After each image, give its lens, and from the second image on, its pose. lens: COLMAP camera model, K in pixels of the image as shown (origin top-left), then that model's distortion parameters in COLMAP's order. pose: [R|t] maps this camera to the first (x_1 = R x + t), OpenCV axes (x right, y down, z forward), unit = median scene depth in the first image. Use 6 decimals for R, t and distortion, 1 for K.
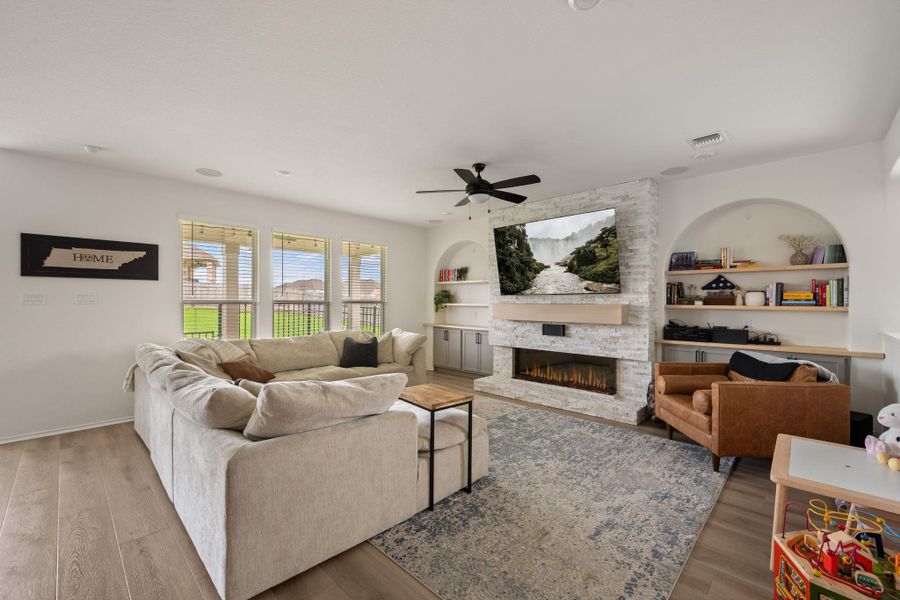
lens RADIAL K [[373.1, 0, 453.0], [0, 373.1, 300.1], [0, 0, 1]] dist [-0.003015, -0.000271]
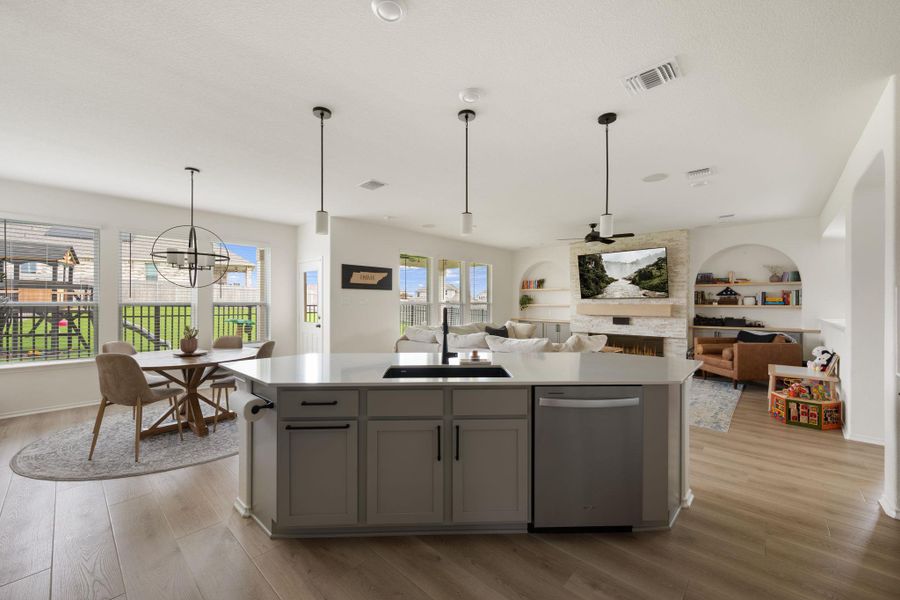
lens RADIAL K [[355.7, 0, 450.5], [0, 355.7, 301.7], [0, 0, 1]] dist [0.000237, -0.000290]
pose [[0.999616, -0.001026, 0.027692, -0.577535], [0.001061, 0.999999, -0.001261, -0.000437], [-0.027690, 0.001290, 0.999616, -0.568765]]
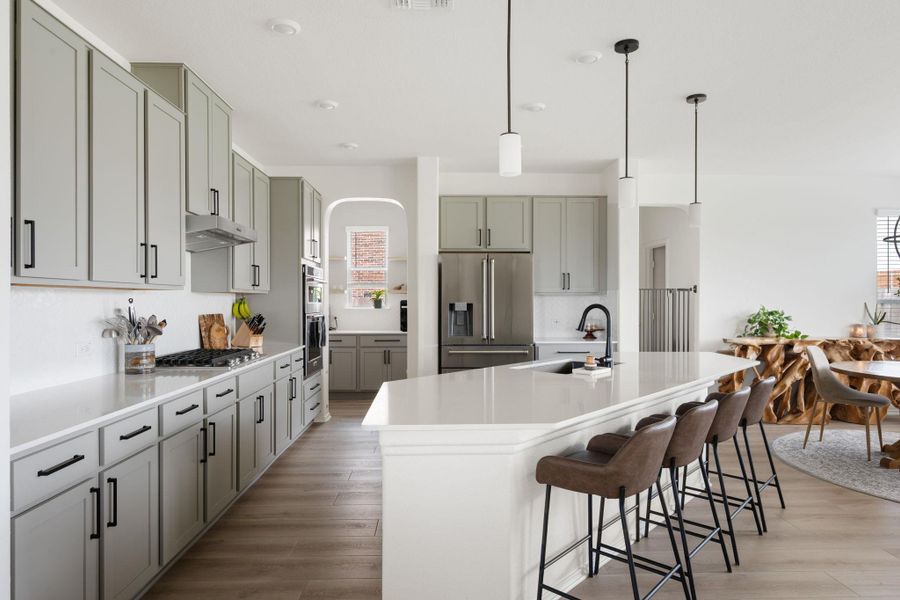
lens RADIAL K [[537.5, 0, 450.0], [0, 537.5, 300.0], [0, 0, 1]] dist [0.001373, 0.000109]
pose [[-0.700870, -0.003181, -0.713282, 0.137306], [-0.001136, 0.999994, -0.003344, 0.004691], [0.713289, -0.001533, -0.700869, 0.389897]]
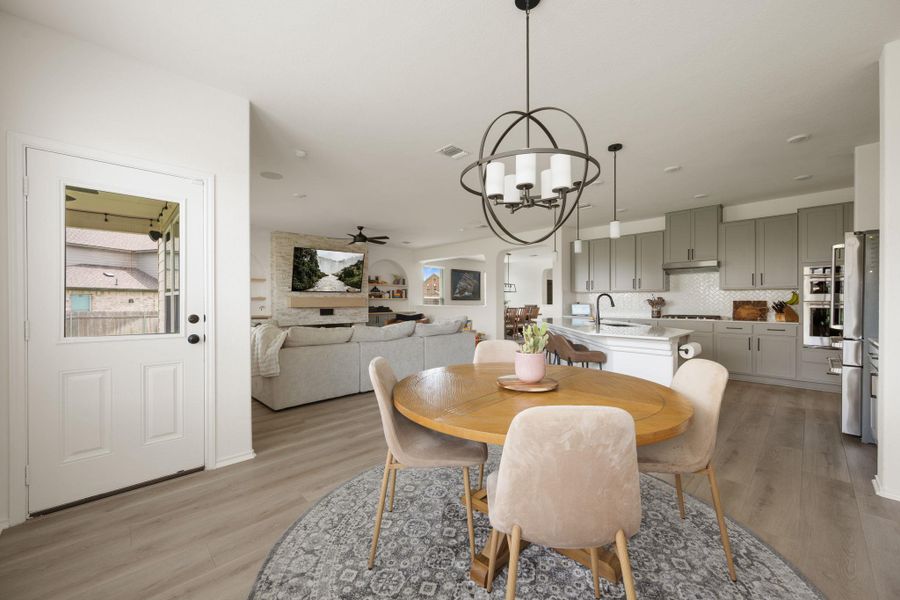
lens RADIAL K [[355.7, 0, 450.5], [0, 355.7, 301.7], [0, 0, 1]] dist [0.000237, -0.000290]
pose [[0.036630, -0.003286, 0.999324, -1.626569], [-0.000896, 0.999994, 0.003321, 0.029255], [-0.999329, -0.001017, 0.036627, 0.412783]]
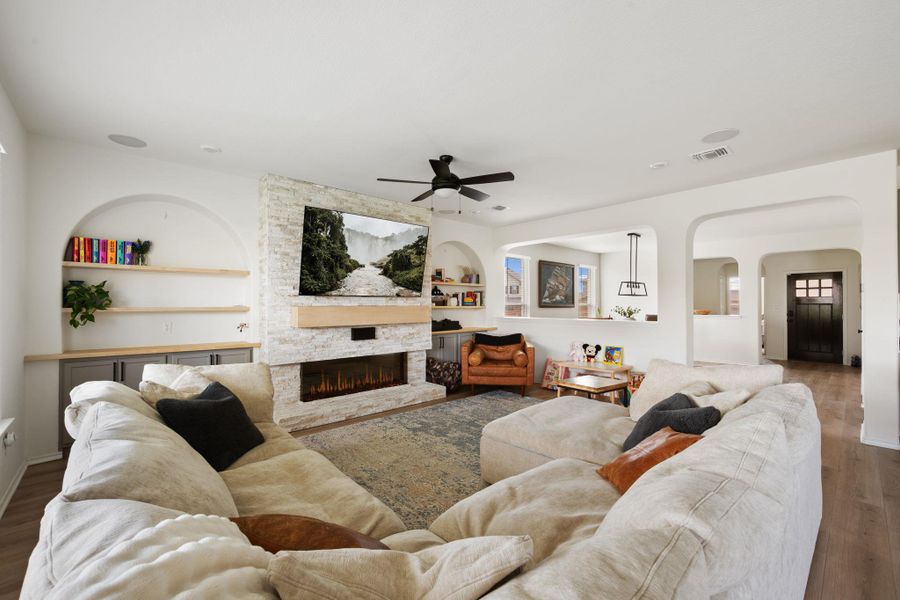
lens RADIAL K [[381.2, 0, 449.3], [0, 381.2, 305.8], [0, 0, 1]] dist [-0.000425, -0.000054]
pose [[0.072748, -0.004014, 0.997342, -0.787278], [0.000892, 0.999992, 0.003960, 0.007746], [-0.997350, 0.000601, 0.072751, 0.836376]]
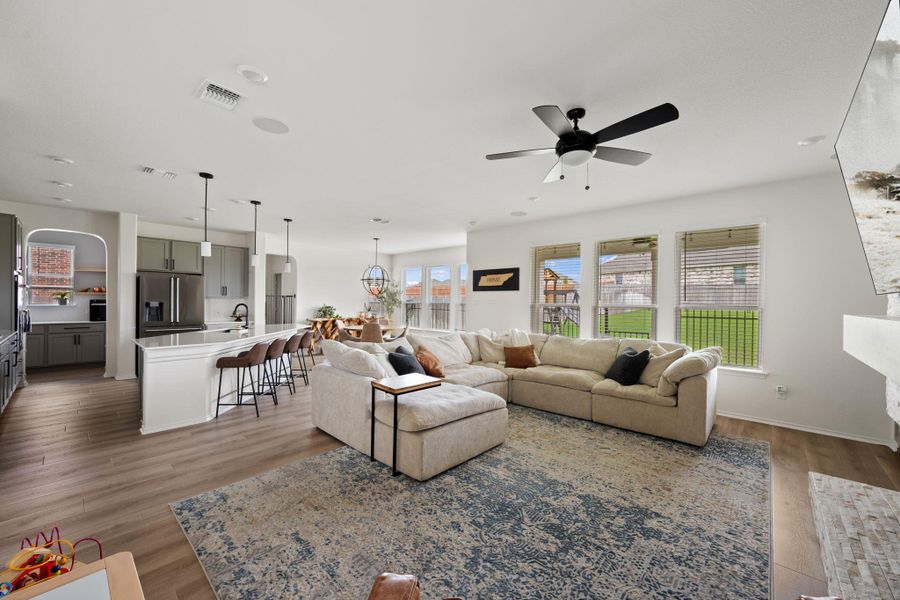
lens RADIAL K [[355.7, 0, 450.5], [0, 355.7, 301.7], [0, 0, 1]] dist [0.000237, -0.000290]
pose [[0.016632, -0.001992, -0.999860, 0.670811], [-0.008579, 0.999961, -0.002135, -0.001458], [0.999825, 0.008613, 0.016614, 0.693969]]
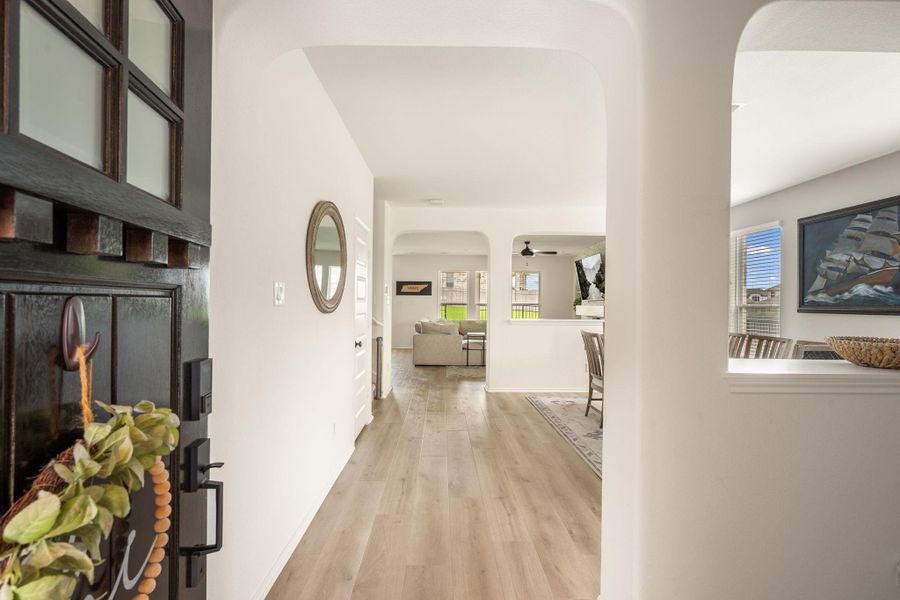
lens RADIAL K [[435.6, 0, 454.7], [0, 435.6, 302.1], [0, 0, 1]] dist [-0.000162, 0.015704]
pose [[0.705645, -0.000483, -0.708565, 1.434622], [-0.006238, 0.999957, -0.006893, 0.012401], [0.708538, 0.009284, 0.705612, -0.994776]]
